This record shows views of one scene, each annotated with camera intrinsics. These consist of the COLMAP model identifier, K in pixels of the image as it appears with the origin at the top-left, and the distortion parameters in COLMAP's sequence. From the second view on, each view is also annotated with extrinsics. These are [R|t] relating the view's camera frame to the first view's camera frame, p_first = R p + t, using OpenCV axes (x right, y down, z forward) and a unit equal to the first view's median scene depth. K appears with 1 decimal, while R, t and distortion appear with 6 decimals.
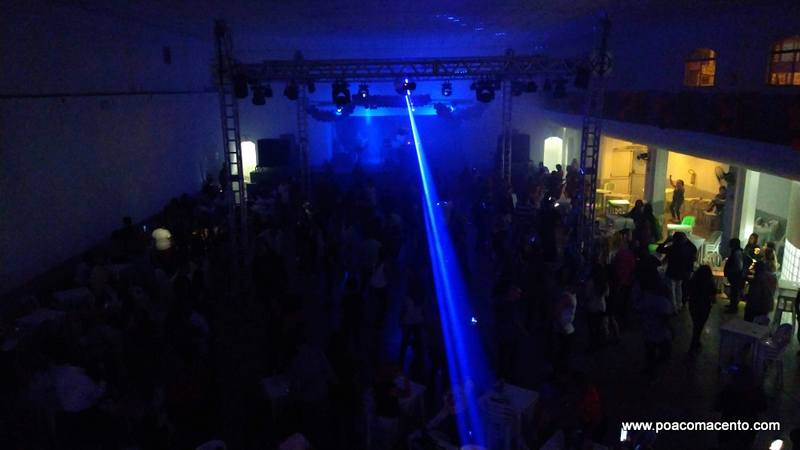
lens RADIAL K [[597.0, 0, 400.0], [0, 597.0, 225.0], [0, 0, 1]] dist [0.095667, -0.126627]
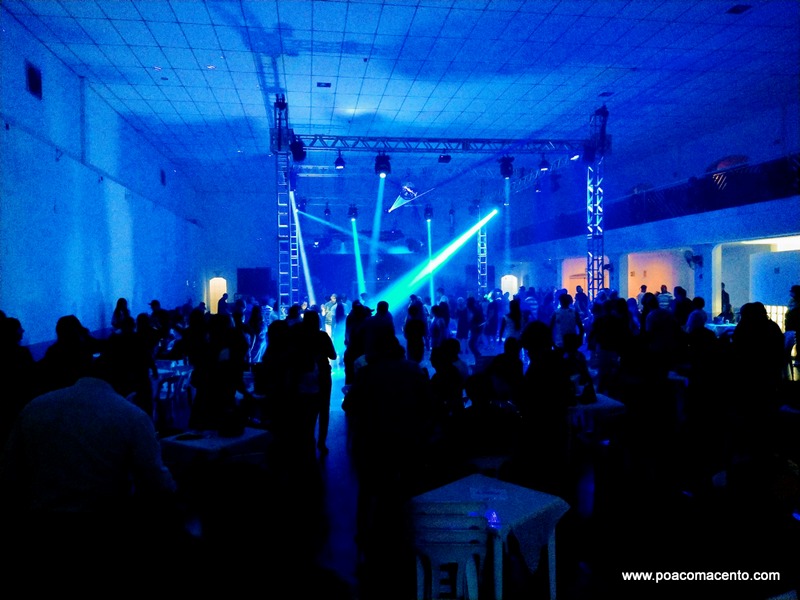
lens RADIAL K [[600.8, 0, 400.0], [0, 600.8, 300.0], [0, 0, 1]] dist [0.098286, -0.144715]
pose [[0.990194, -0.003024, 0.139663, -0.232523], [0.029200, 0.982161, -0.185761, 0.246619], [-0.136610, 0.188018, 0.972619, -0.057024]]
